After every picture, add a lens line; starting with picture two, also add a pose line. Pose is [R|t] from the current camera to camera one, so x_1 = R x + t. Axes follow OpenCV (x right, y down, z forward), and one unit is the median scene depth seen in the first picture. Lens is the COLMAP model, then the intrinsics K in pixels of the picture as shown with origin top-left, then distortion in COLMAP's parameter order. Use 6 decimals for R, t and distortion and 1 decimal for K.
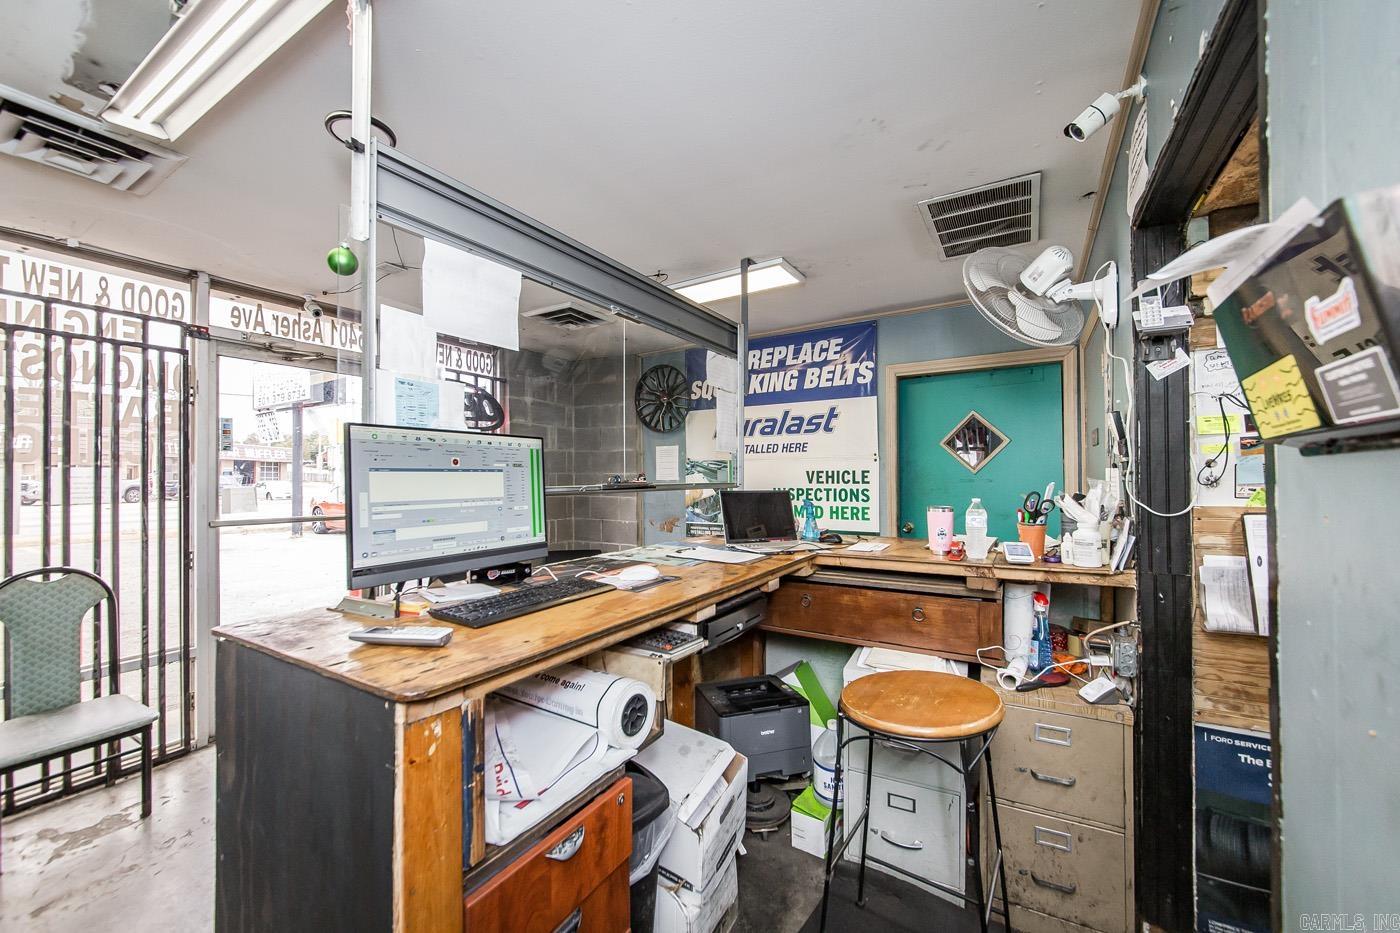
lens RADIAL K [[550.8, 0, 700.4], [0, 550.8, 467.3], [0, 0, 1]] dist [-0.004450, 0.000065]
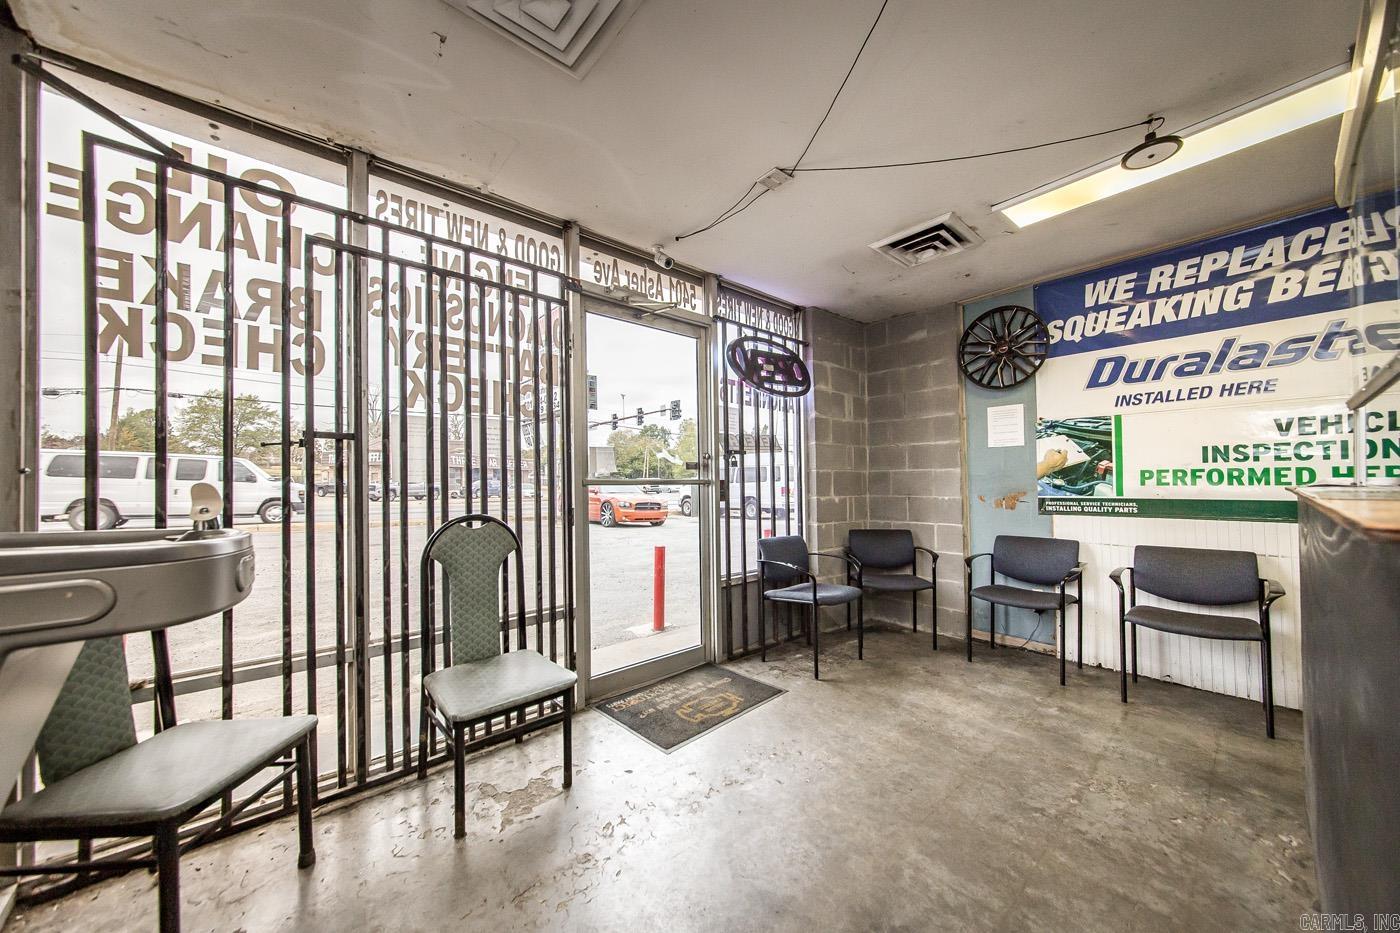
lens RADIAL K [[494.8, 0, 693.4], [0, 494.8, 474.7], [0, 0, 1]] dist [0.002714, 0.000631]
pose [[0.952459, -0.010656, -0.304479, -0.329429], [0.010913, 0.999940, -0.000860, 0.071455], [0.304470, -0.002504, 0.952519, 0.164802]]
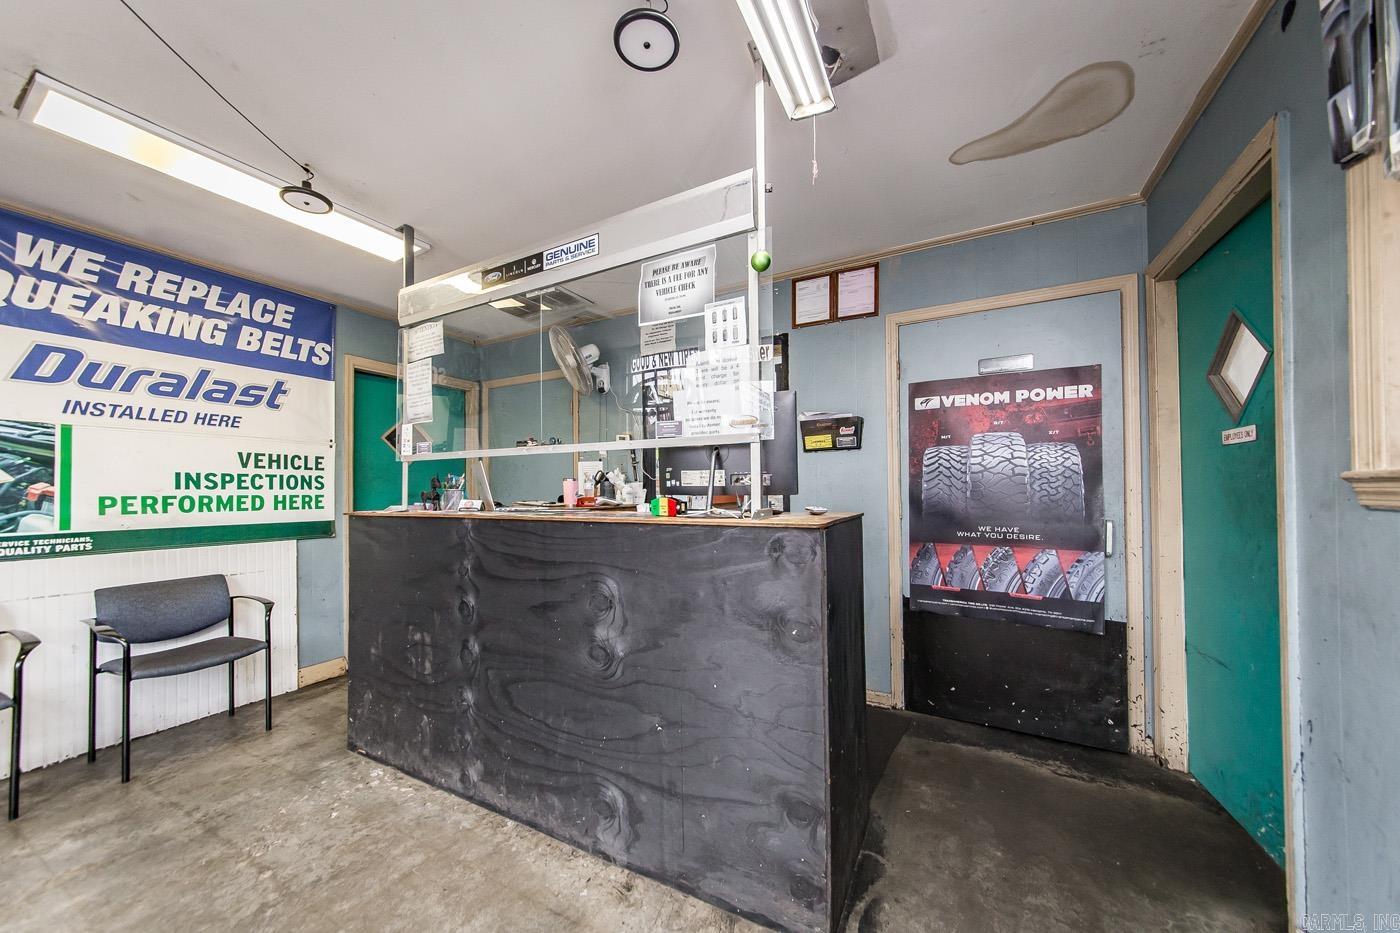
lens RADIAL K [[494.8, 0, 701.1], [0, 494.8, 480.6], [0, 0, 1]] dist [0.002714, 0.000631]
pose [[-0.066700, 0.024536, 0.997471, -0.574824], [-0.007395, 0.999658, -0.025084, 0.061735], [-0.997746, -0.009049, -0.066496, 0.382339]]
